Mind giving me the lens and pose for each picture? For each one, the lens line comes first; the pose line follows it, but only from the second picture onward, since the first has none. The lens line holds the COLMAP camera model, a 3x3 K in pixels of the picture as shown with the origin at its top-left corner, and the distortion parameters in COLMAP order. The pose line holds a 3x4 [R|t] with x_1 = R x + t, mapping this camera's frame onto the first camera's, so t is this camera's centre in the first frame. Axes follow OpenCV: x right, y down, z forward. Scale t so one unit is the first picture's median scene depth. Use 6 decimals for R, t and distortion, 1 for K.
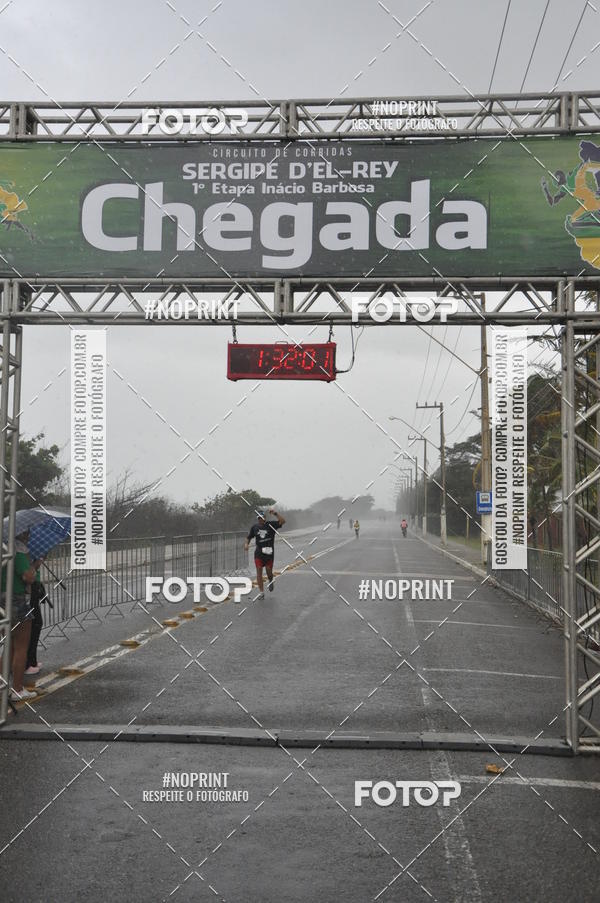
lens RADIAL K [[1049.6, 0, 297.9], [0, 1049.6, 454.0], [0, 0, 1]] dist [0.003623, 0.346570]
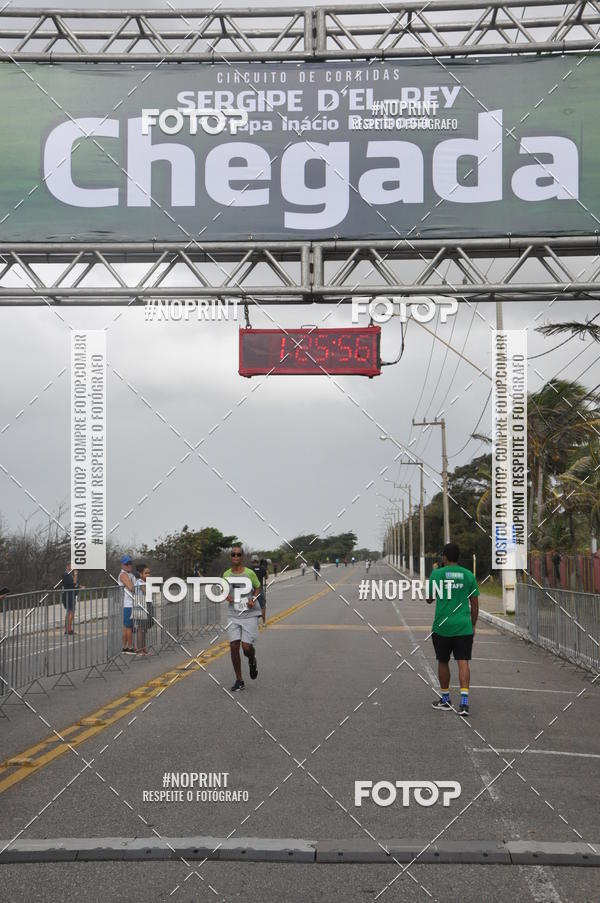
lens RADIAL K [[1257.7, 0, 296.7], [0, 1257.7, 454.7], [0, 0, 1]] dist [0.092871, 0.459861]
pose [[0.999471, -0.013043, 0.029809, -0.053871], [0.013748, 0.999628, -0.023571, 0.009299], [-0.029490, 0.023969, 0.999278, 0.084507]]
